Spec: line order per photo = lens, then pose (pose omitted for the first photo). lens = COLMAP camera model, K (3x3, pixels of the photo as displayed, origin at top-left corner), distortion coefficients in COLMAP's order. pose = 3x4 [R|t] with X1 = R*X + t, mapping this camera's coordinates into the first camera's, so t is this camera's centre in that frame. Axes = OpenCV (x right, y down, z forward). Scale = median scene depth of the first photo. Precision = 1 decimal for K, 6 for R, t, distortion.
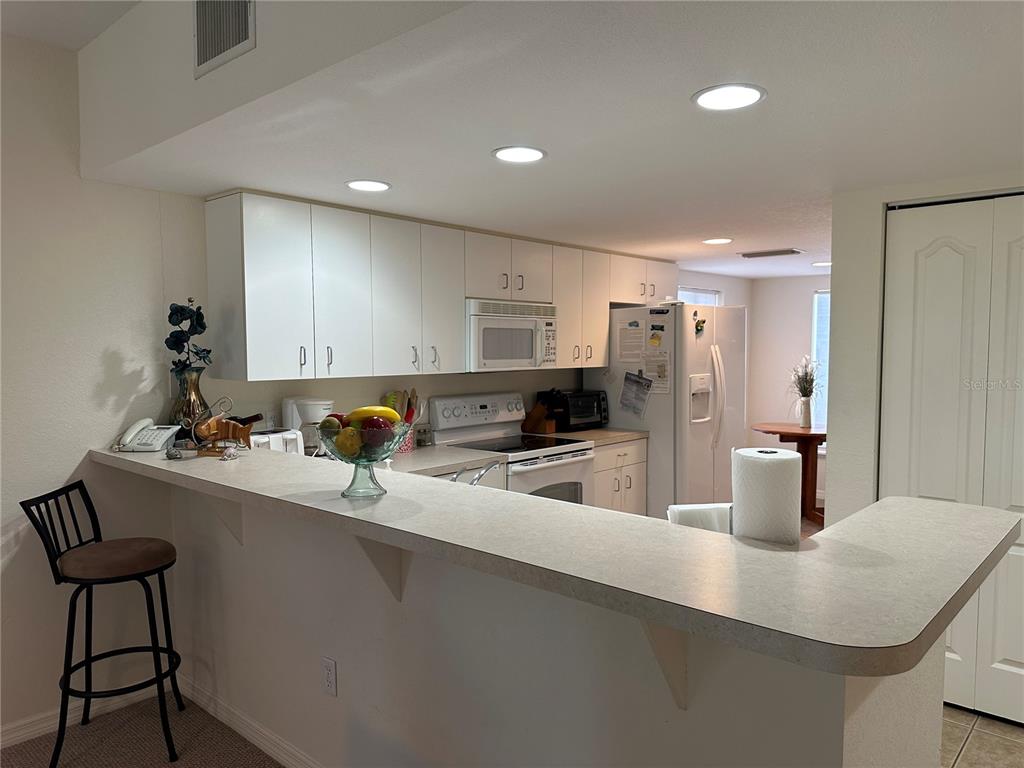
lens RADIAL K [[714.5, 0, 512.0], [0, 714.5, 384.0], [0, 0, 1]] dist [0.149209, -0.000232]
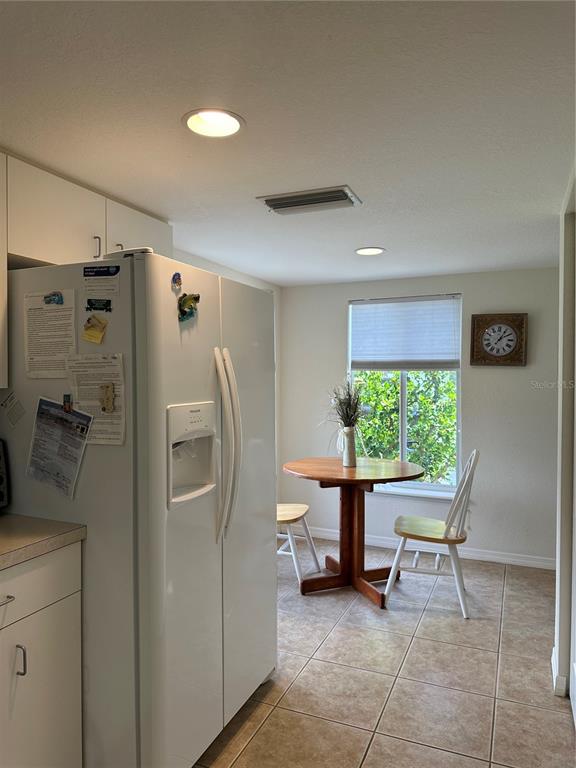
lens RADIAL K [[554.7, 0, 288.0], [0, 554.7, 384.0], [0, 0, 1]] dist [-0.000994, 0.000199]
pose [[0.945521, -0.005883, 0.325508, 0.198165], [0.017142, 0.999349, -0.031732, -0.012787], [-0.325110, 0.035583, 0.945007, 0.610823]]
